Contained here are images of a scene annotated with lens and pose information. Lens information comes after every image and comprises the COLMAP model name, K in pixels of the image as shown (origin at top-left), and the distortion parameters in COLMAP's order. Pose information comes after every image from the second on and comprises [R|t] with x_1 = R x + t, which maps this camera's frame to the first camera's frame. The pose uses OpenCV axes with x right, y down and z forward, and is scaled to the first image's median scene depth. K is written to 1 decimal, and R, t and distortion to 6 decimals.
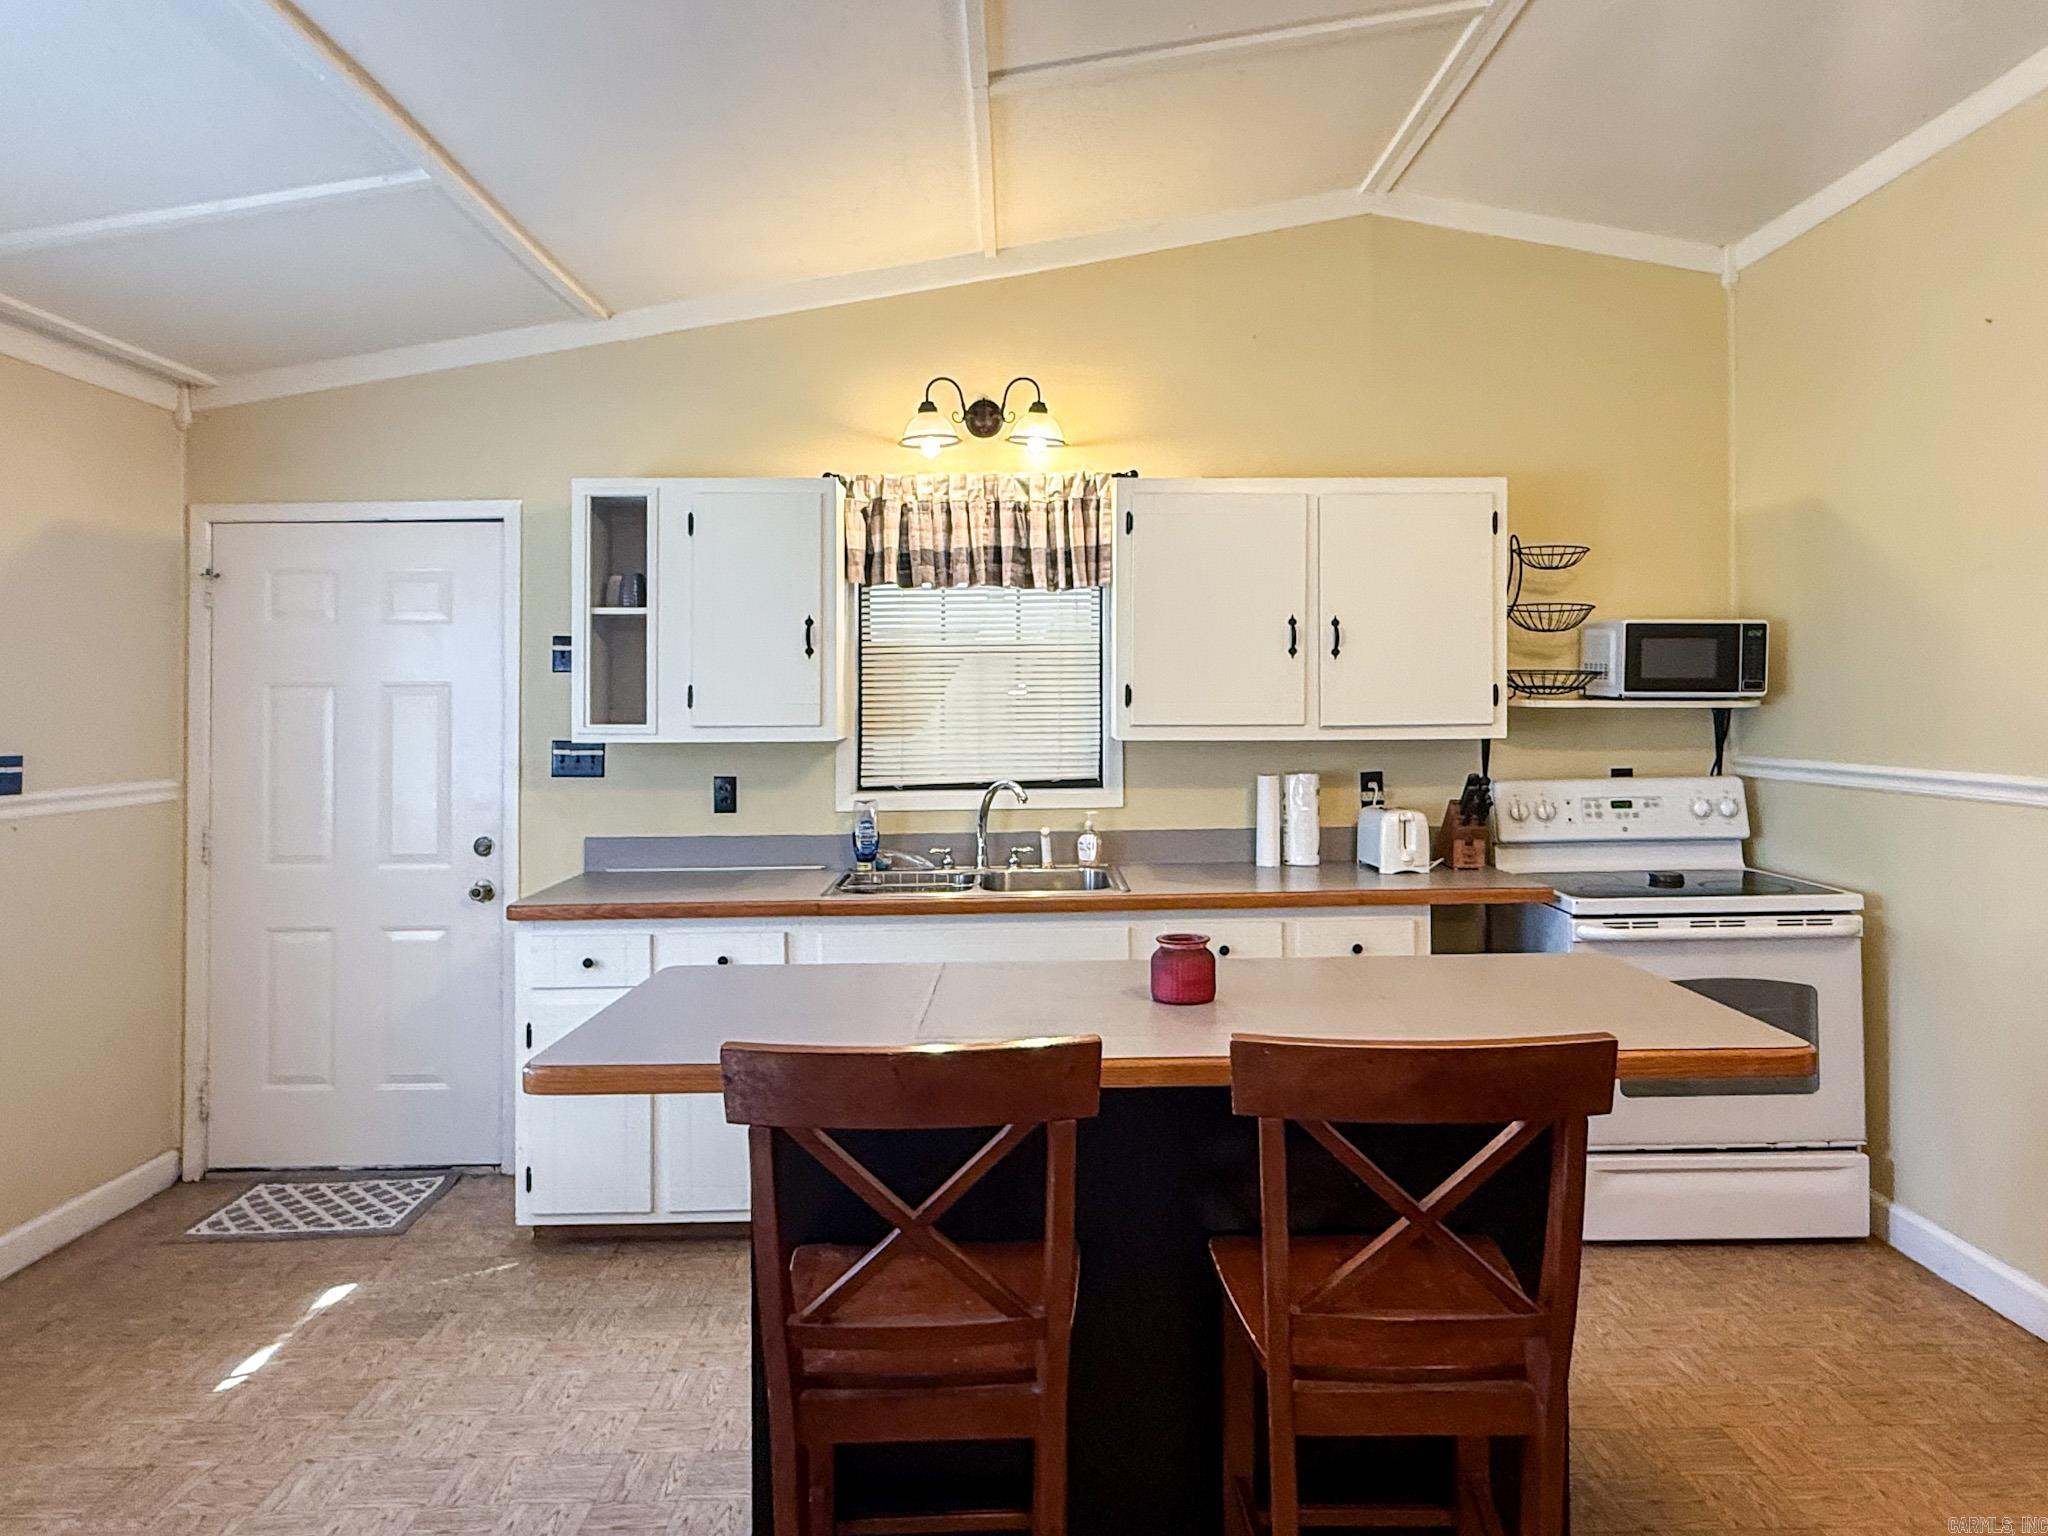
lens RADIAL K [[1290.5, 0, 1035.5], [0, 1290.5, 725.3], [0, 0, 1]] dist [-0.003486, 0.001350]
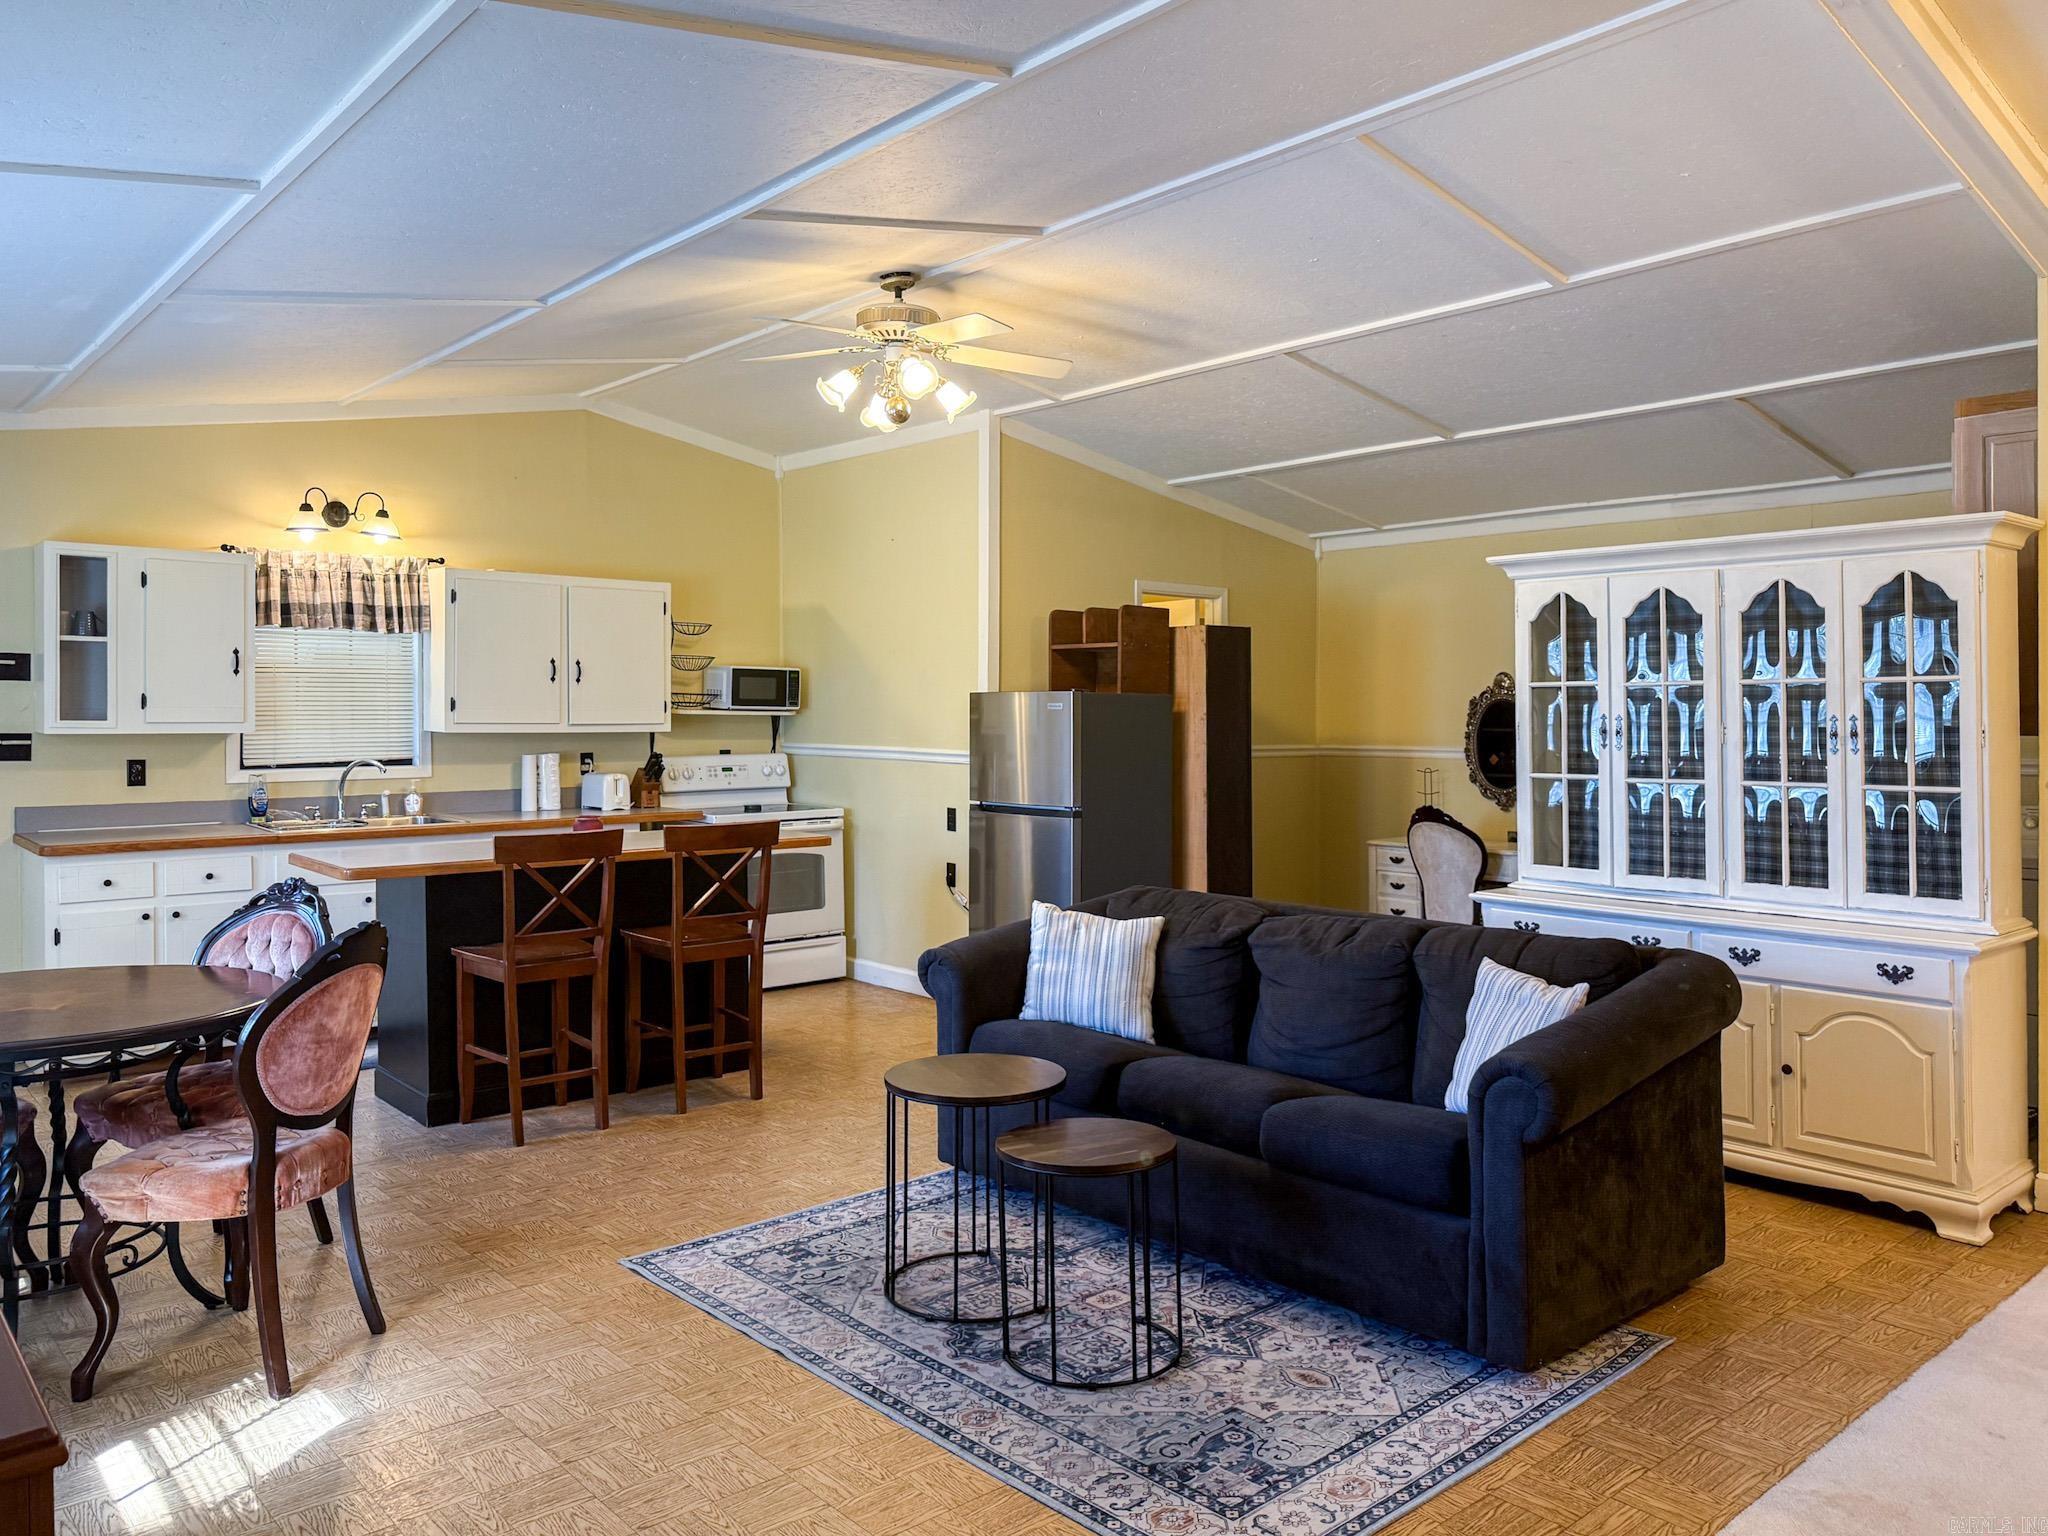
lens RADIAL K [[1503.8, 0, 1024.0], [0, 1503.8, 768.0], [0, 0, 1]] dist [0.000809, -0.000623]
pose [[0.769201, -0.014032, 0.638853, -0.545278], [-0.001911, 0.999704, 0.024259, 0.008621], [-0.639004, -0.019881, 0.768946, -0.838655]]
